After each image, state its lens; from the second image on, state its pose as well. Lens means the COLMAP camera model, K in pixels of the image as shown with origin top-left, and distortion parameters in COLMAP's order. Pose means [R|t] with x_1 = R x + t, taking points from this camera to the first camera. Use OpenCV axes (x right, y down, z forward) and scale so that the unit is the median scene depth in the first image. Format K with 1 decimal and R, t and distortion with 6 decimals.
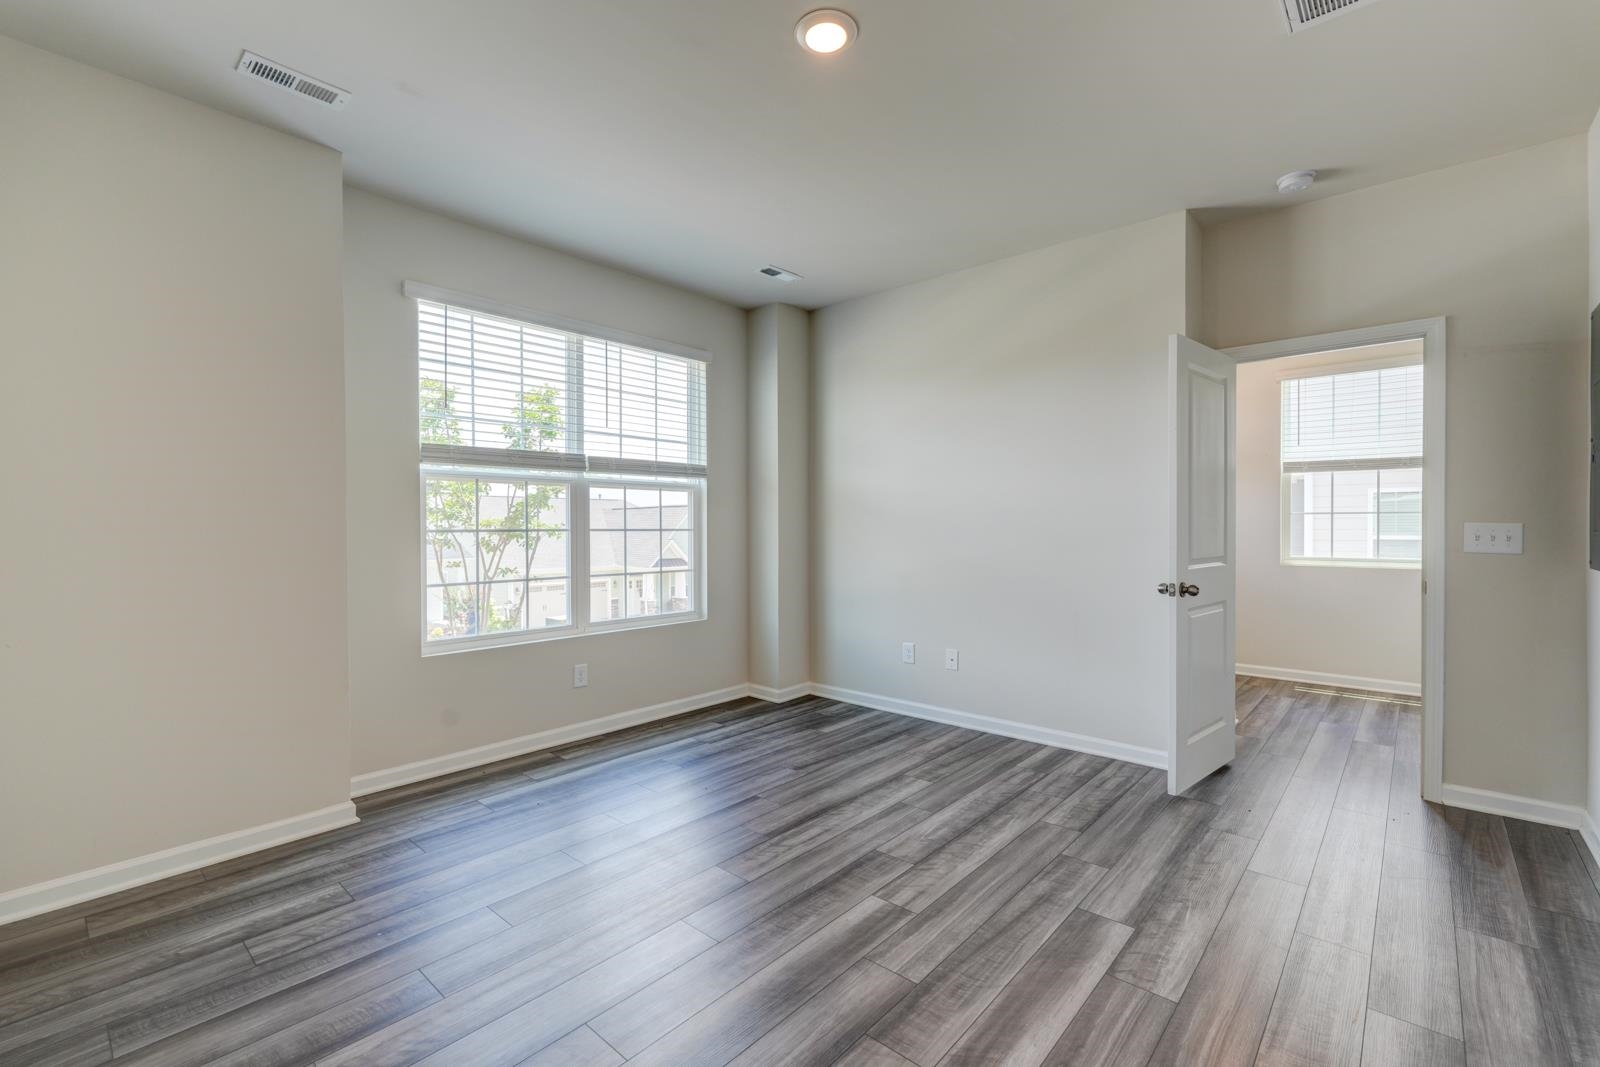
lens RADIAL K [[719.7, 0, 803.2], [0, 719.7, 525.3], [0, 0, 1]] dist [0.010290, -0.000801]
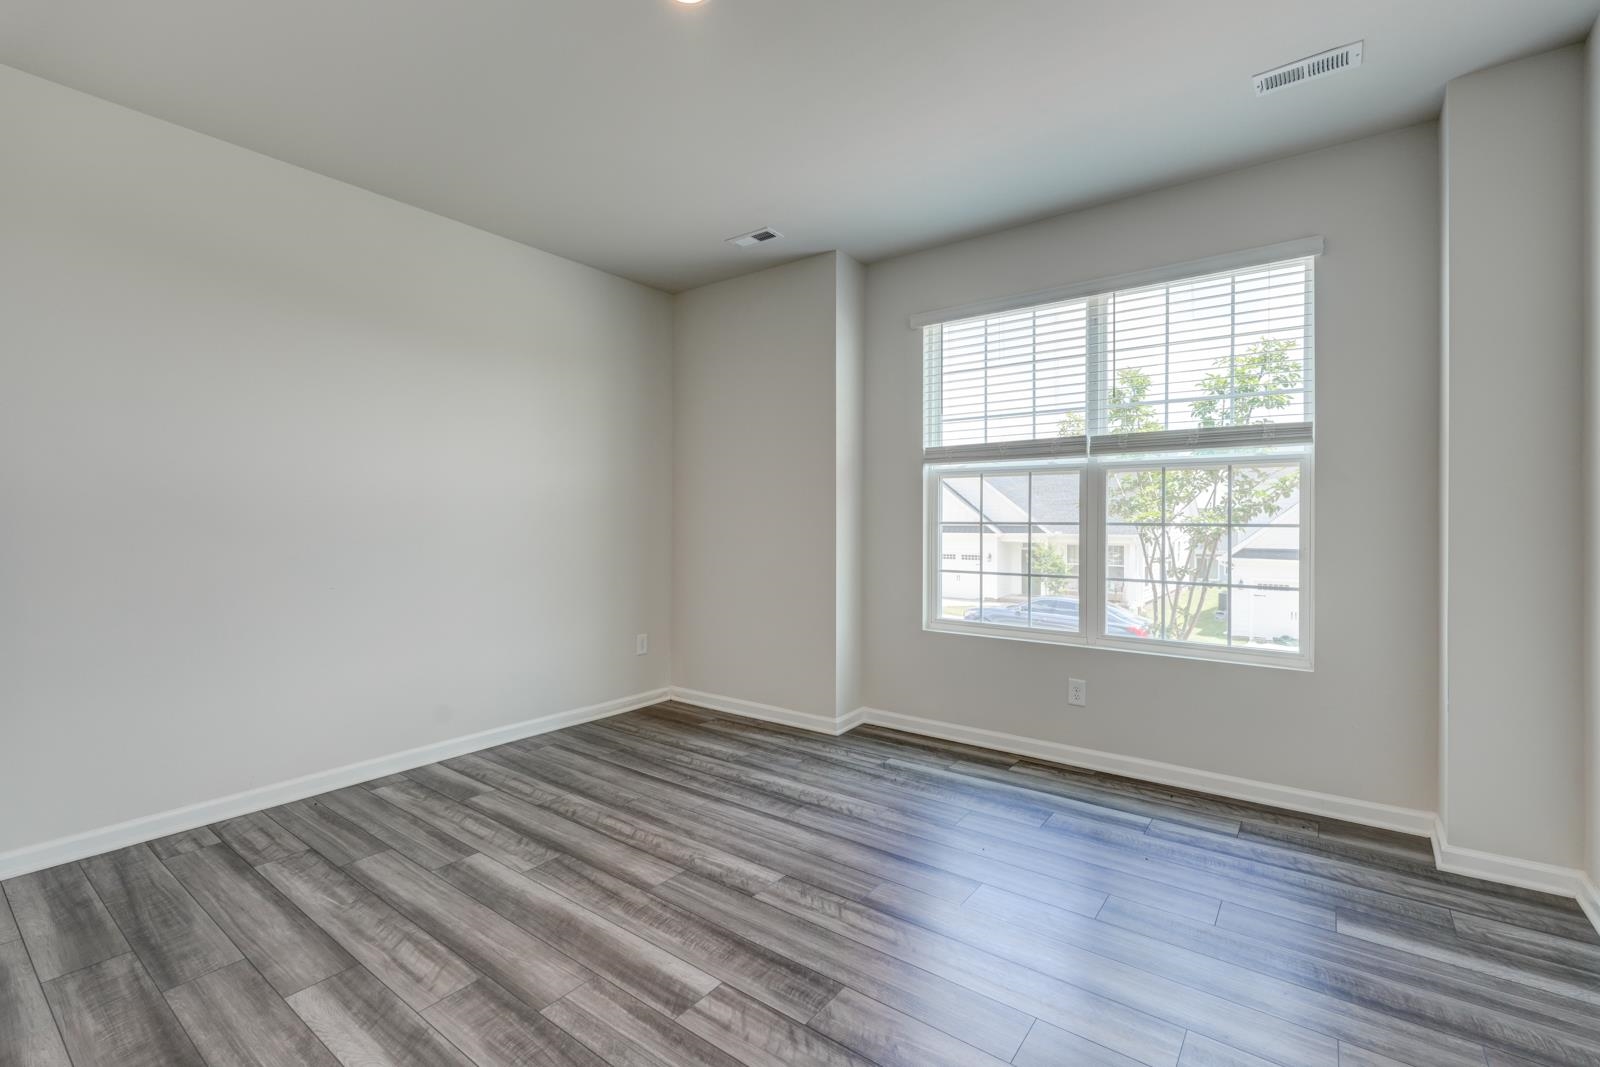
lens RADIAL K [[719.7, 0, 803.2], [0, 719.7, 525.3], [0, 0, 1]] dist [0.010290, -0.000801]
pose [[0.056811, 0.011611, -0.998317, 0.623504], [0.001296, 0.999931, 0.011704, -0.003070], [0.998384, -0.001959, 0.056792, 0.727530]]
